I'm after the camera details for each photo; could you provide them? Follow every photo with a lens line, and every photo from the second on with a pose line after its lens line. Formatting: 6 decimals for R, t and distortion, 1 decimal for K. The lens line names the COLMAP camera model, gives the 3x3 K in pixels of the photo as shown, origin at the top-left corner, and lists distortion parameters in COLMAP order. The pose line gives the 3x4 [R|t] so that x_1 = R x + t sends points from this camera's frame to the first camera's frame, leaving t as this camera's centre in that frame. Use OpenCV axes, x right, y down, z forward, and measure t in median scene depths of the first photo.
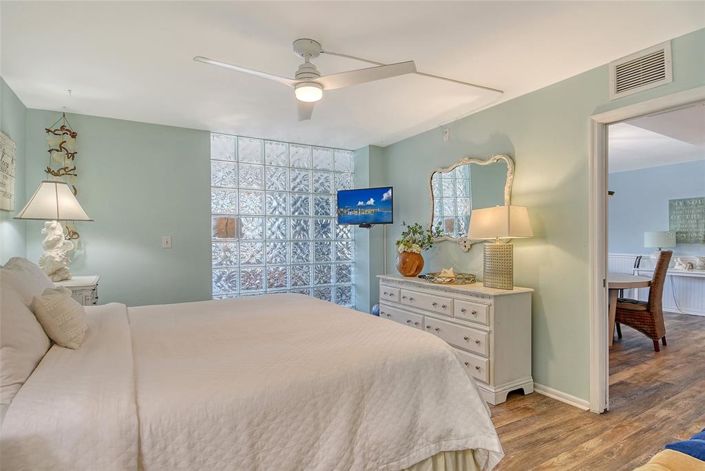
lens RADIAL K [[370.0, 0, 352.5], [0, 370.0, 235.5], [0, 0, 1]] dist [0.000309, 0.000039]
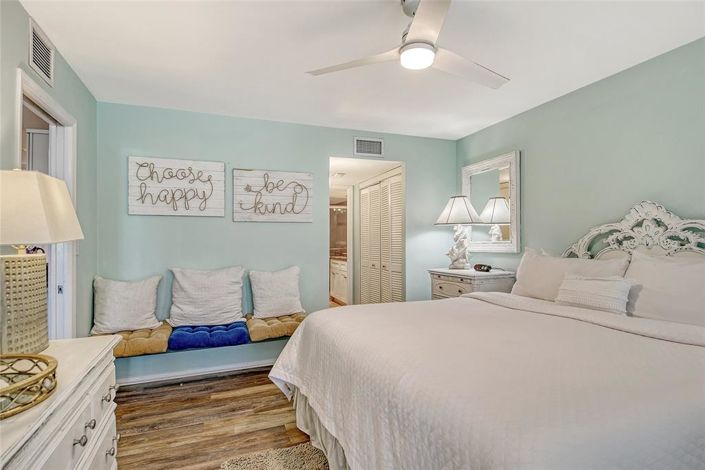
lens RADIAL K [[370.0, 0, 352.5], [0, 370.0, 235.0], [0, 0, 1]] dist [0.000309, 0.000039]
pose [[-0.986526, 0.010434, 0.163269, -0.106705], [0.006340, 0.999653, -0.025580, 0.014069], [-0.163479, -0.024200, -0.986250, 1.868934]]
